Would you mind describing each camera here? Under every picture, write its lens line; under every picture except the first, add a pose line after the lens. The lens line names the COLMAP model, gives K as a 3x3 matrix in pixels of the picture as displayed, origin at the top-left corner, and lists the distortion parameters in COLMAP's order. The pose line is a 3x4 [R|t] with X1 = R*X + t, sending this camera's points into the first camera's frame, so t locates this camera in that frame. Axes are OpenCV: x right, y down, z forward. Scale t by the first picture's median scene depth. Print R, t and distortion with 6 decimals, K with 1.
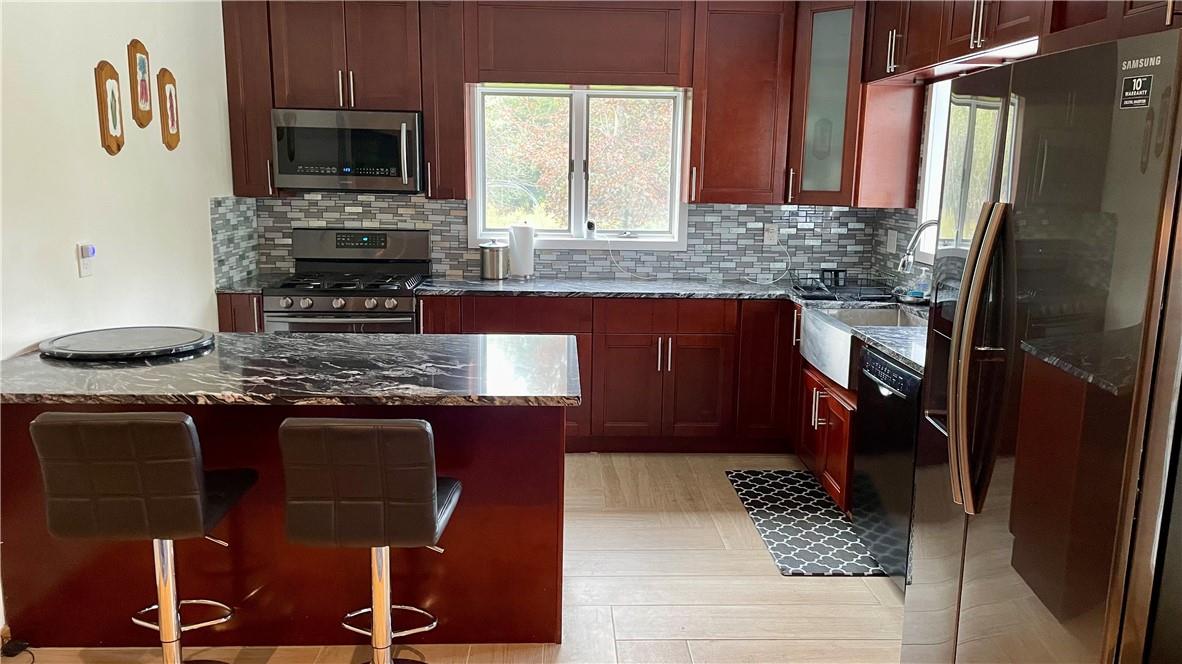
lens RADIAL K [[894.7, 0, 591.8], [0, 894.7, 334.3], [0, 0, 1]] dist [0.061934, -0.015042]
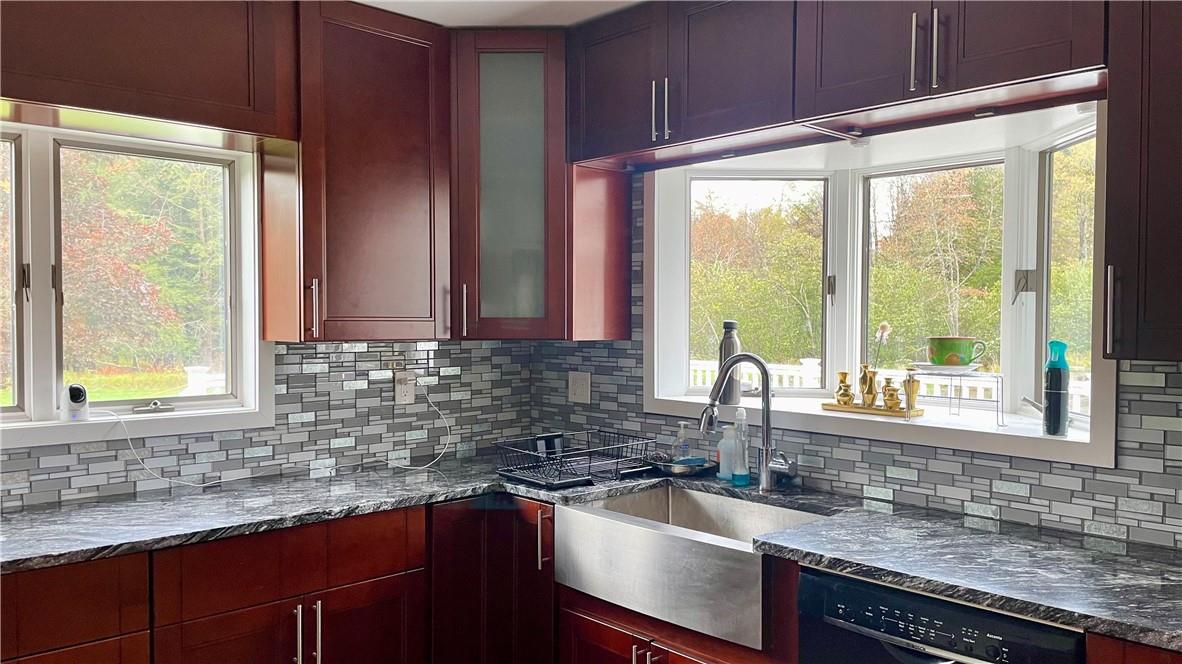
lens RADIAL K [[894.7, 0, 596.1], [0, 894.7, 325.0], [0, 0, 1]] dist [0.061934, -0.015042]
pose [[0.752727, -0.018988, 0.658059, -0.116344], [0.129813, 0.984240, -0.120087, -0.061191], [-0.645407, 0.175818, 0.743329, 0.432415]]
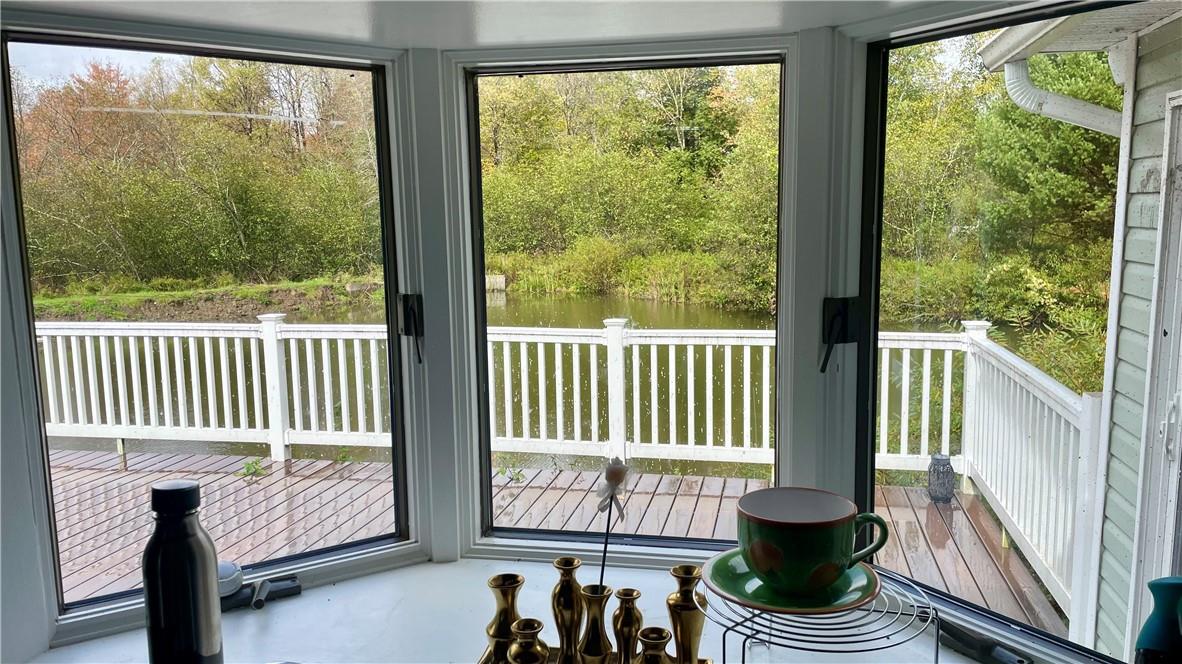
lens RADIAL K [[894.7, 0, 593.4], [0, 894.7, 335.9], [0, 0, 1]] dist [0.061934, -0.015042]
pose [[0.241336, -0.150076, 0.958767, 0.080535], [0.198792, 0.974664, 0.102525, -0.125868], [-0.949862, 0.165853, 0.265055, 0.592343]]
